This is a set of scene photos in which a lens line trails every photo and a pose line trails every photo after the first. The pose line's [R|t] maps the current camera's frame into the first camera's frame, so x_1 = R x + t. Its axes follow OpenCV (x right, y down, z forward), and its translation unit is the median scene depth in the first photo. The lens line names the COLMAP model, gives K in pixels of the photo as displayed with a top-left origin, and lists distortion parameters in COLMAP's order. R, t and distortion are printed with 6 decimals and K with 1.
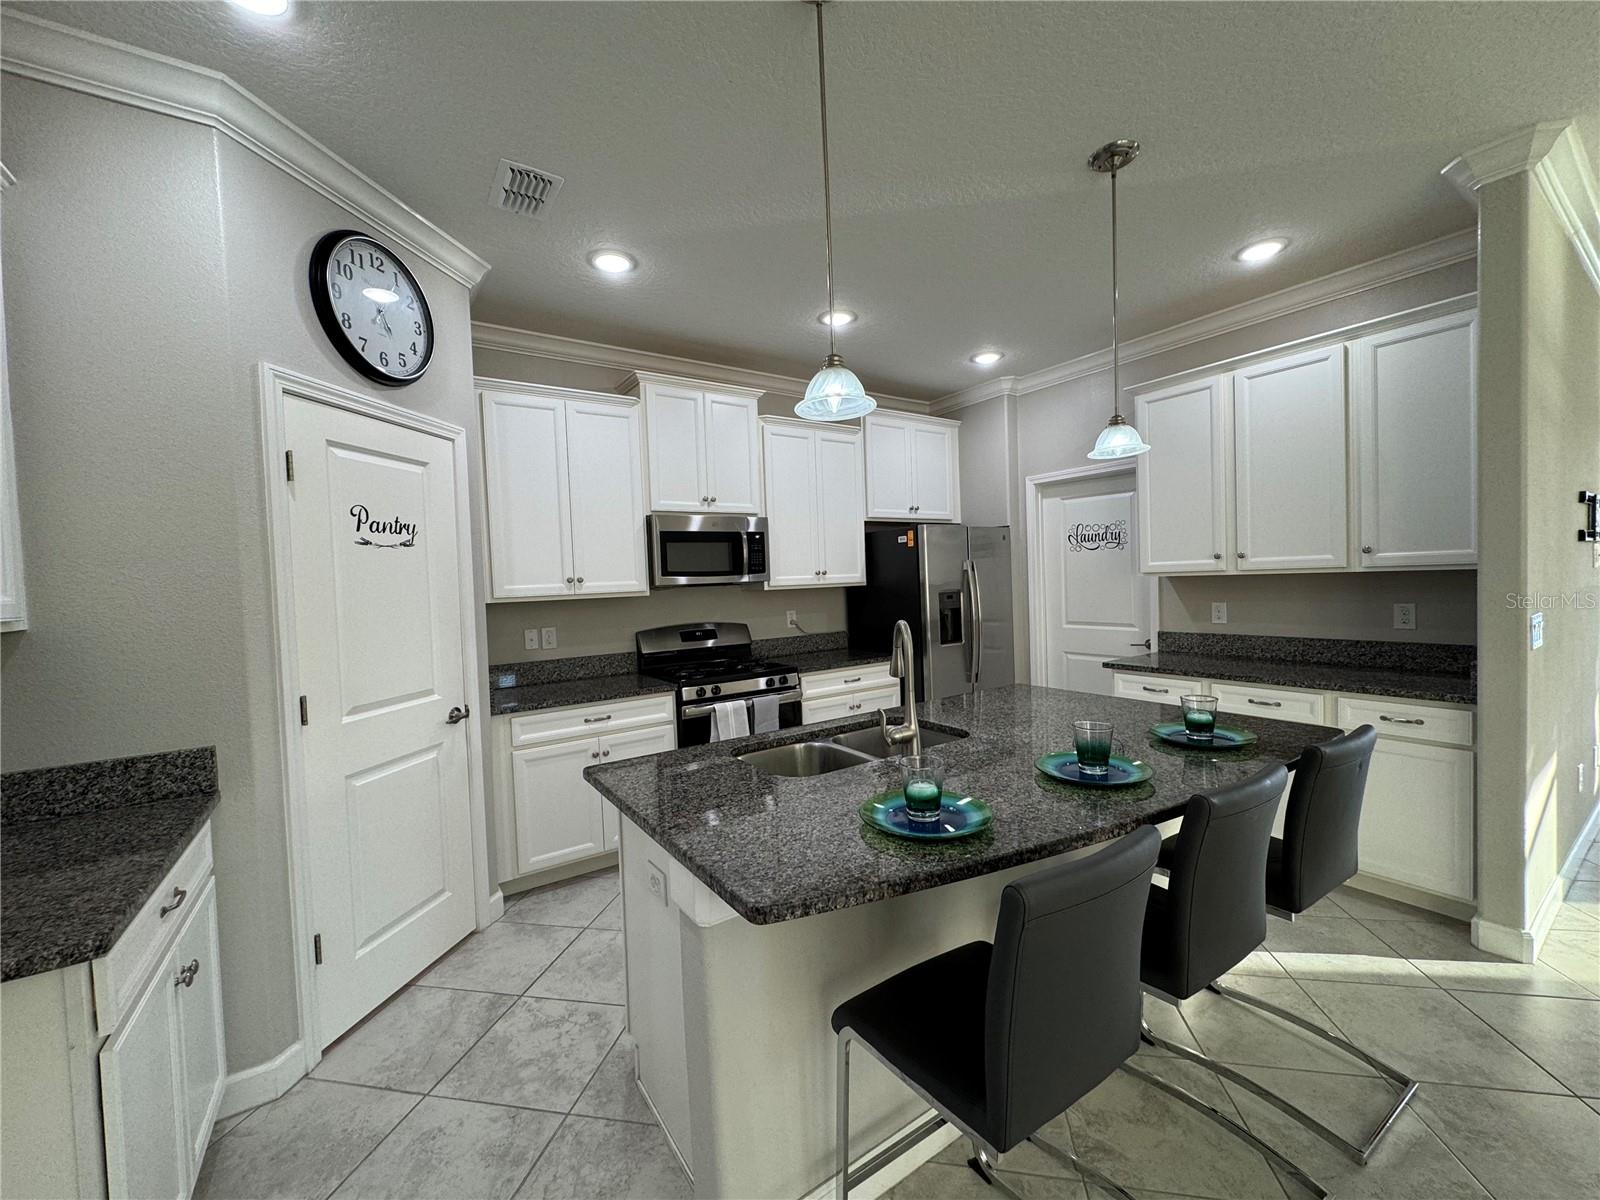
lens RADIAL K [[638.3, 0, 800.0], [0, 638.3, 600.0], [0, 0, 1]] dist [-0.000424, -0.000068]
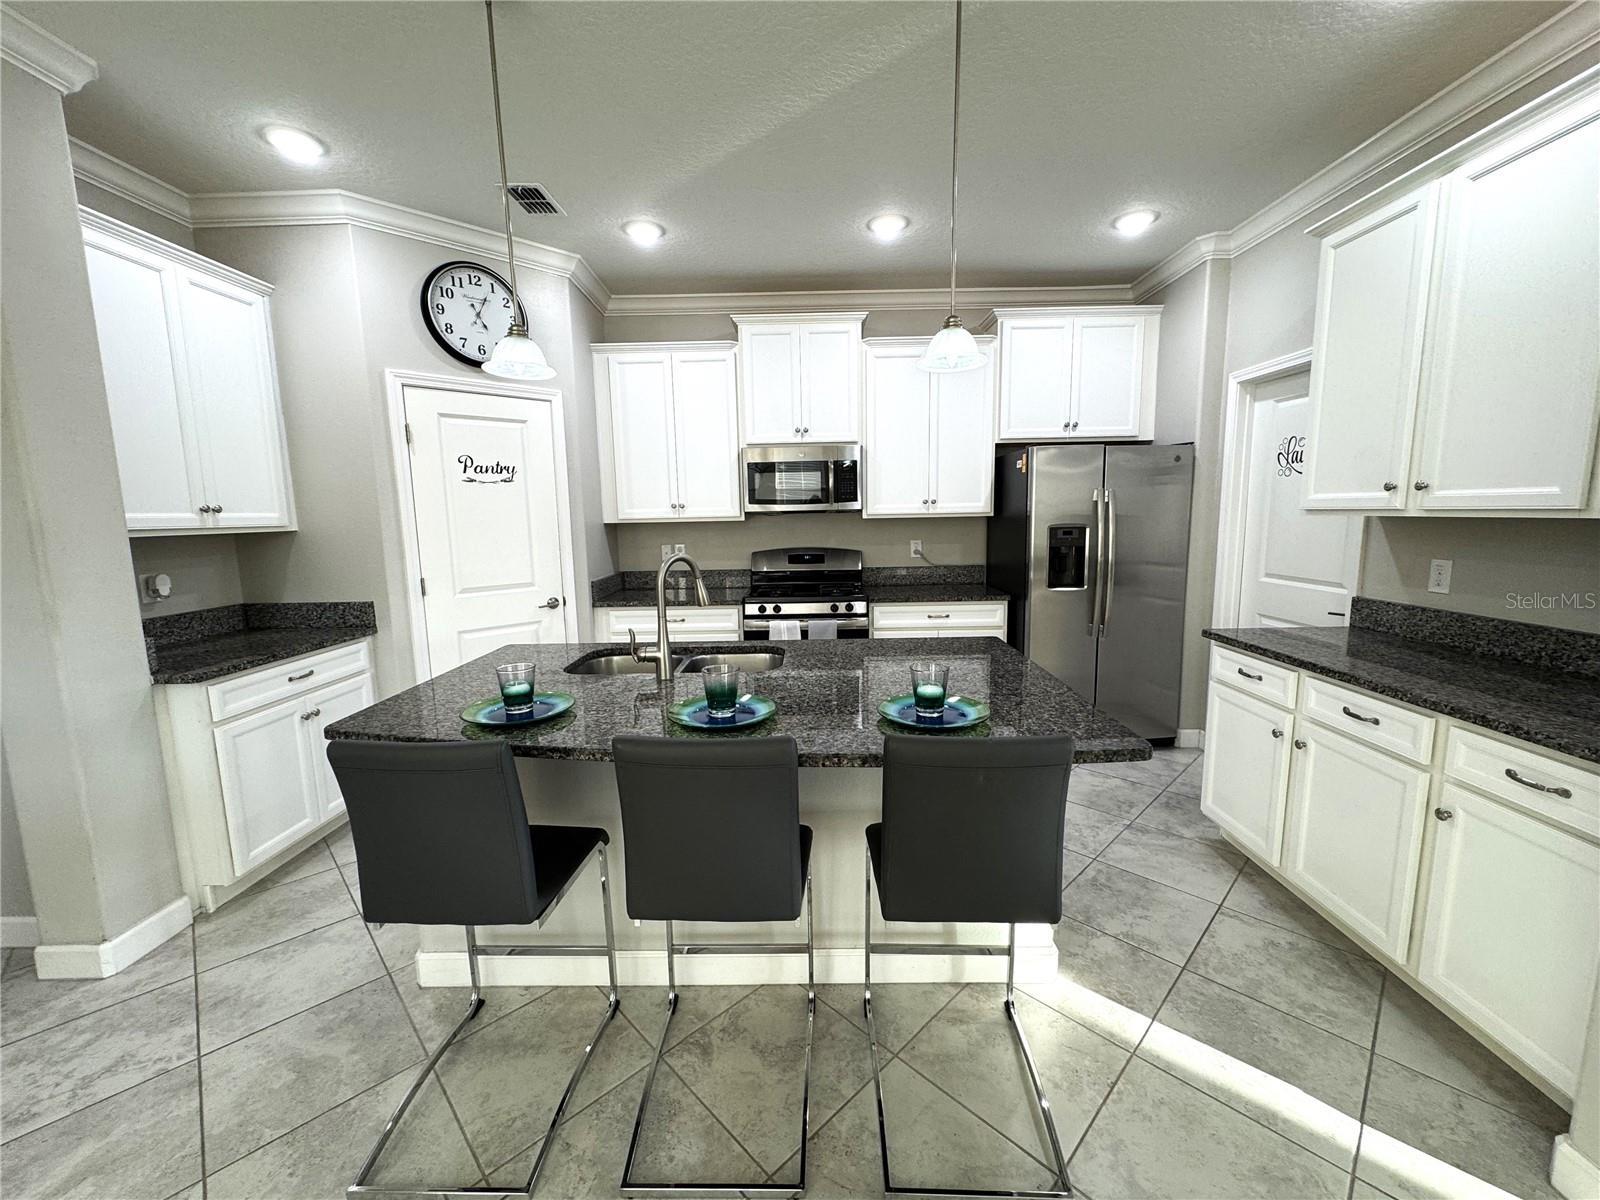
lens RADIAL K [[636.7, 0, 800.0], [0, 636.7, 600.0], [0, 0, 1]] dist [-0.000624, 0.000449]
pose [[0.819550, 0.101339, -0.563976, 0.526584], [-0.030575, 0.990569, 0.133562, -0.022602], [0.572192, -0.092217, 0.814919, 0.127853]]
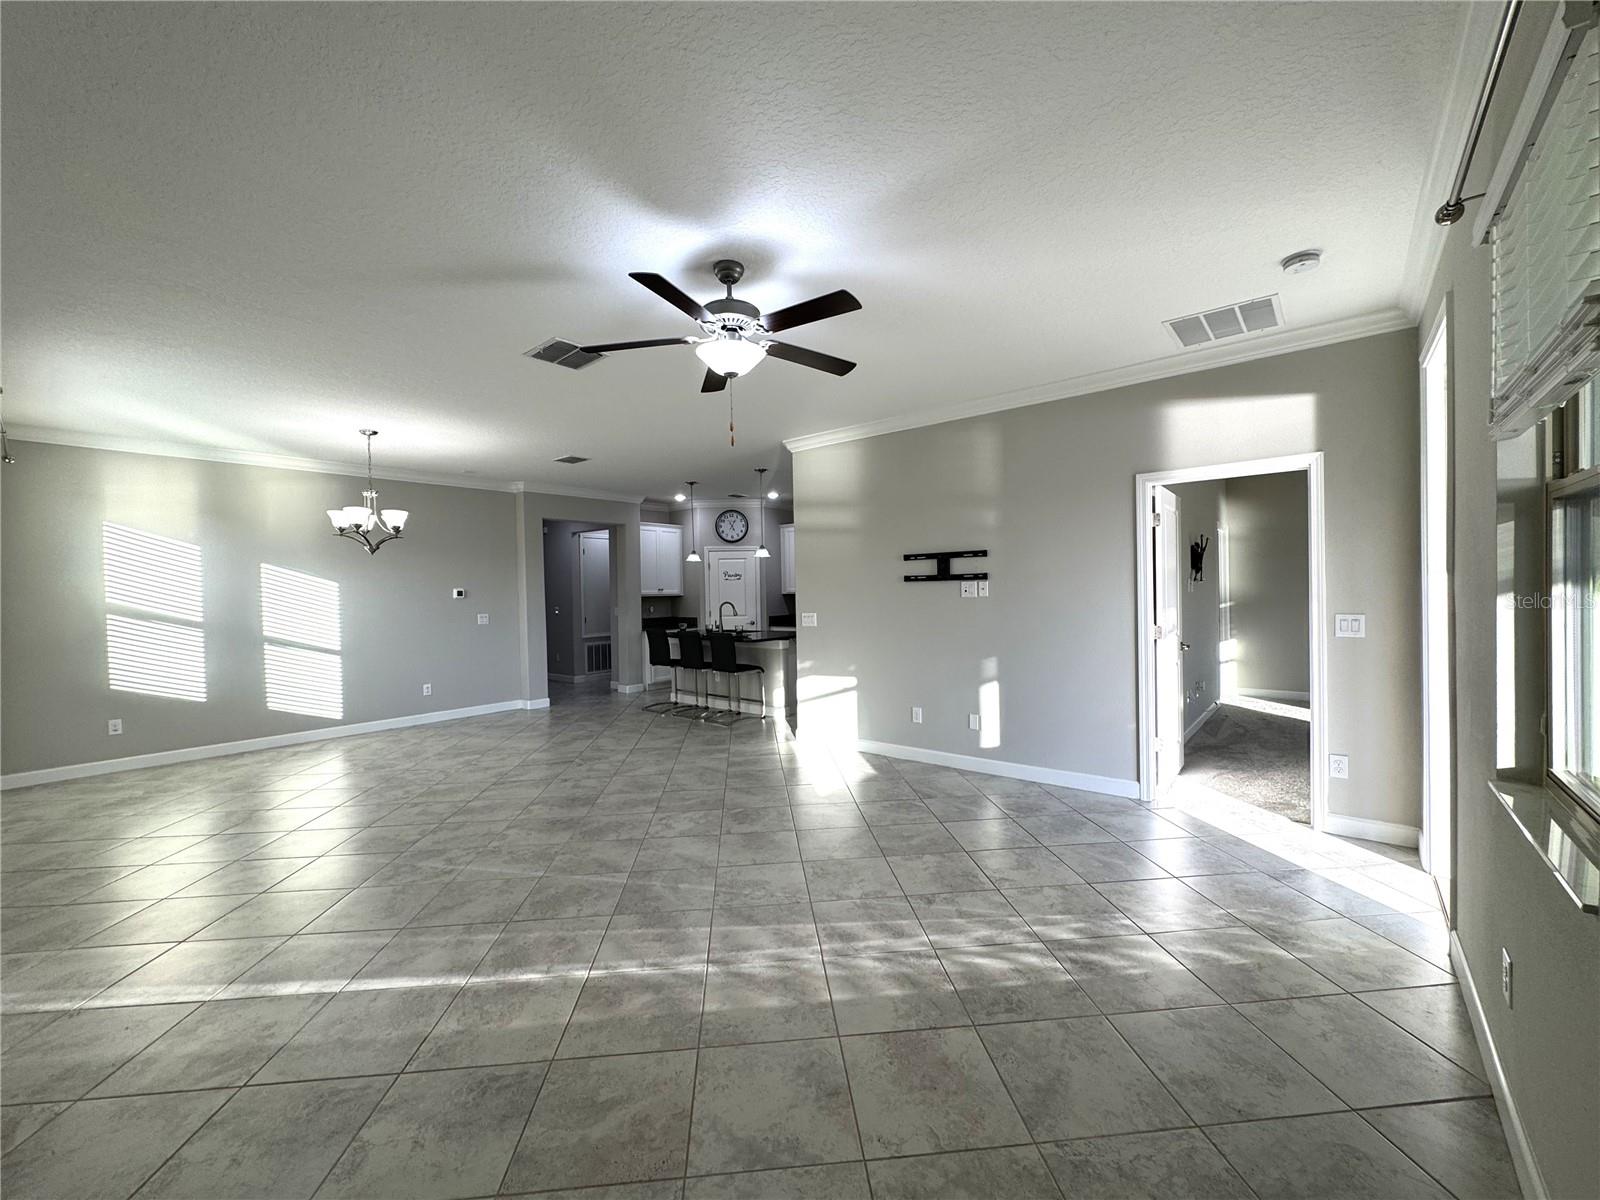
lens RADIAL K [[638.3, 0, 800.0], [0, 638.3, 600.0], [0, 0, 1]] dist [-0.000424, -0.000068]
pose [[0.272737, 0.045169, -0.961028, 2.429429], [-0.020804, 0.998941, 0.041047, -0.090390], [0.961864, 0.008798, 0.273388, 0.171263]]
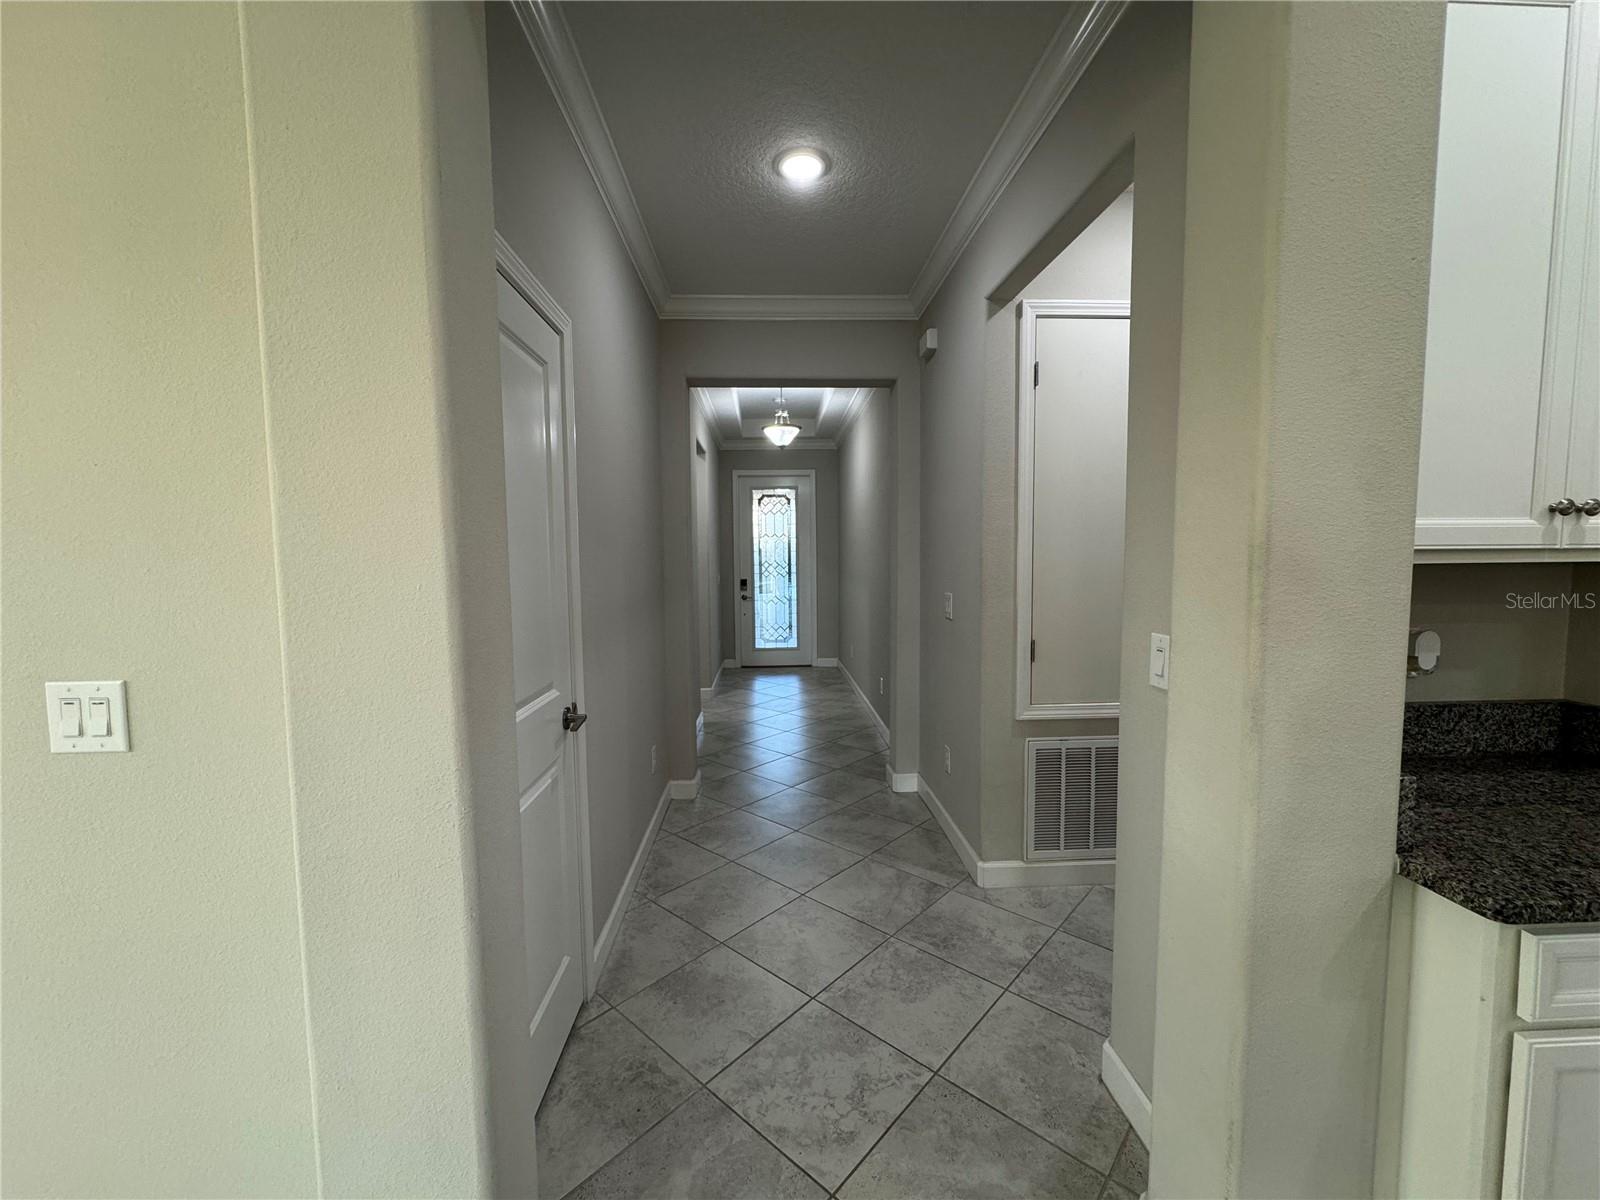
lens RADIAL K [[638.3, 0, 800.0], [0, 638.3, 600.0], [0, 0, 1]] dist [-0.000424, -0.000068]
pose [[-0.519593, 0.101785, -0.848330, 0.037677], [0.003571, 0.993129, 0.116971, 0.000493], [0.854407, 0.057748, -0.516386, 0.175384]]
